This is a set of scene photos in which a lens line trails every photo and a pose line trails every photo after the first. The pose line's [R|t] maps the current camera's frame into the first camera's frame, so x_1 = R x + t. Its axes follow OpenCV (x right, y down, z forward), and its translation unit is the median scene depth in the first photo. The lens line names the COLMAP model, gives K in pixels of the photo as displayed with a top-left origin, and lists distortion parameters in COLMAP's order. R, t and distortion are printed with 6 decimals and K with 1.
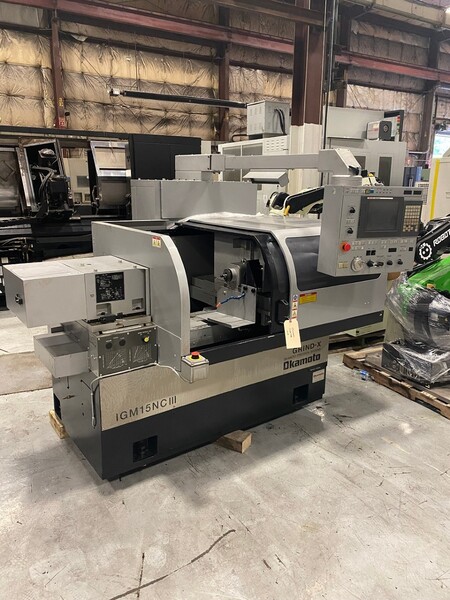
lens RADIAL K [[461.3, 0, 222.9], [0, 461.3, 299.5], [0, 0, 1]] dist [0.037273, -0.034053]
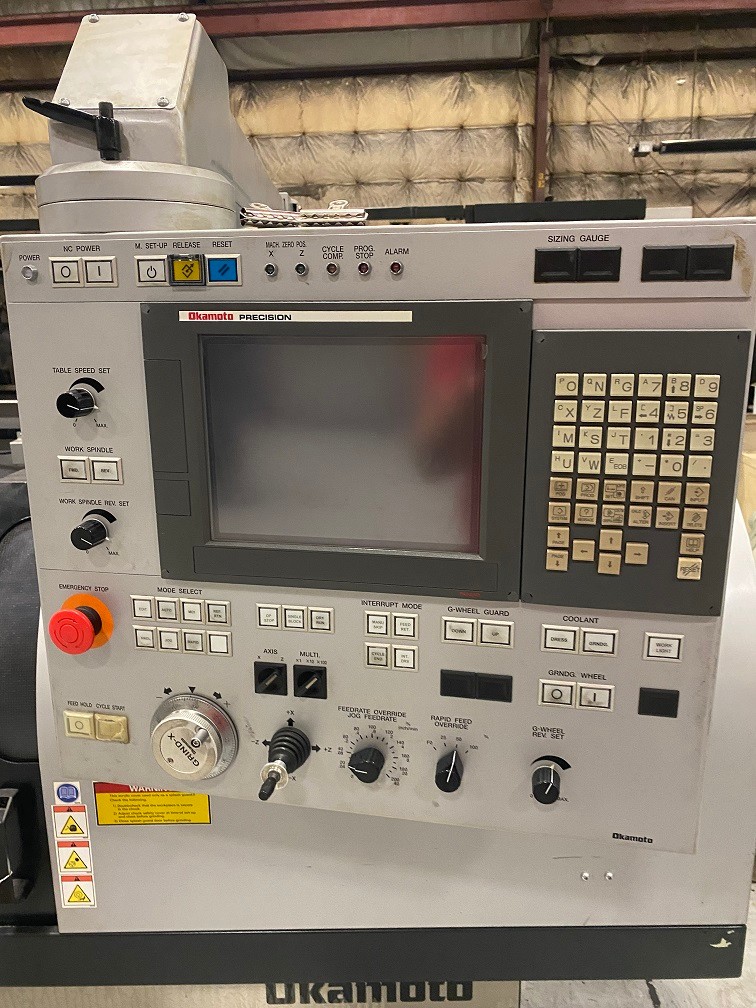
lens RADIAL K [[774.9, 0, 379.4], [0, 774.9, 496.1], [0, 0, 1]] dist [0.037273, -0.034053]
pose [[0.814745, 0.105474, -0.570146, 0.077973], [-0.121572, 0.992533, 0.009885, -0.026953], [0.566931, 0.061260, 0.821484, 0.130726]]
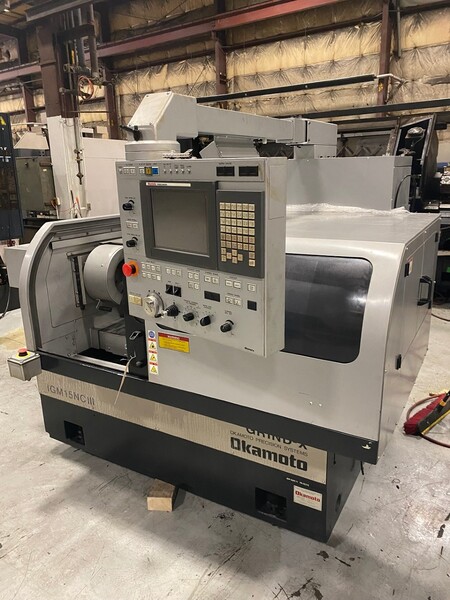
lens RADIAL K [[461.3, 0, 231.4], [0, 461.3, 303.8], [0, 0, 1]] dist [0.037273, -0.034053]
pose [[0.414820, 0.232779, -0.879624, 0.130565], [-0.201925, 0.966168, 0.160456, -0.029619], [0.887215, 0.111058, 0.447790, 0.134394]]
